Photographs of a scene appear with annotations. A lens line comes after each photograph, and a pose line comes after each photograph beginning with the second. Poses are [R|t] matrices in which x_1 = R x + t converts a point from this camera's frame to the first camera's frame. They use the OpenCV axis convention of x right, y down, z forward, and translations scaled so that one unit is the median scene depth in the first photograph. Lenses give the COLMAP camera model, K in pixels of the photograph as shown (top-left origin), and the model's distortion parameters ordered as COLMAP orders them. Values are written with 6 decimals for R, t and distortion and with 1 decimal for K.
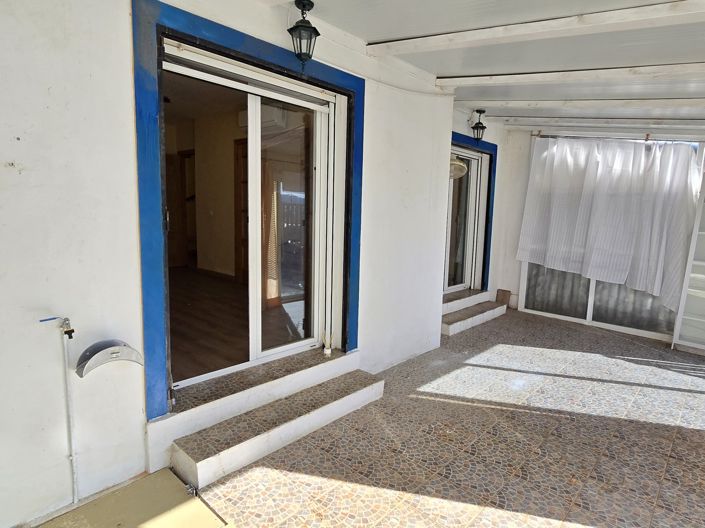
lens RADIAL K [[414.1, 0, 351.6], [0, 414.1, 262.7], [0, 0, 1]] dist [-0.005541, -0.002349]
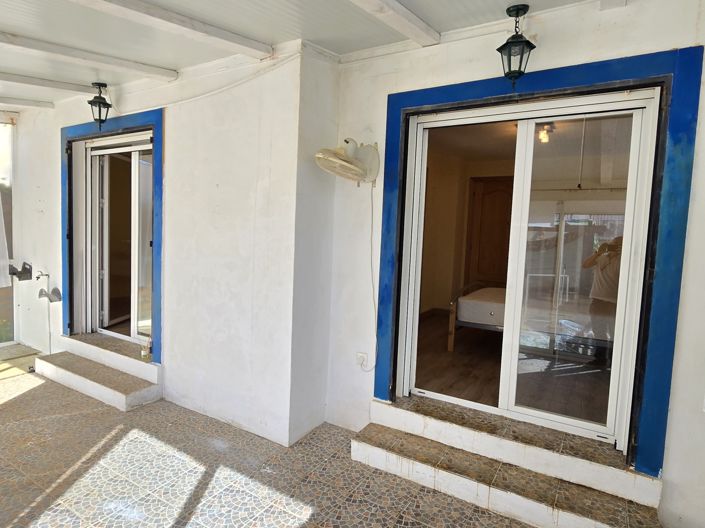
lens RADIAL K [[414.1, 0, 351.6], [0, 414.1, 262.7], [0, 0, 1]] dist [-0.005541, -0.002349]
pose [[0.199222, 0.111782, -0.973558, 1.079611], [-0.119994, 0.988780, 0.088975, -0.199249], [0.972580, 0.099095, 0.210400, 1.191356]]
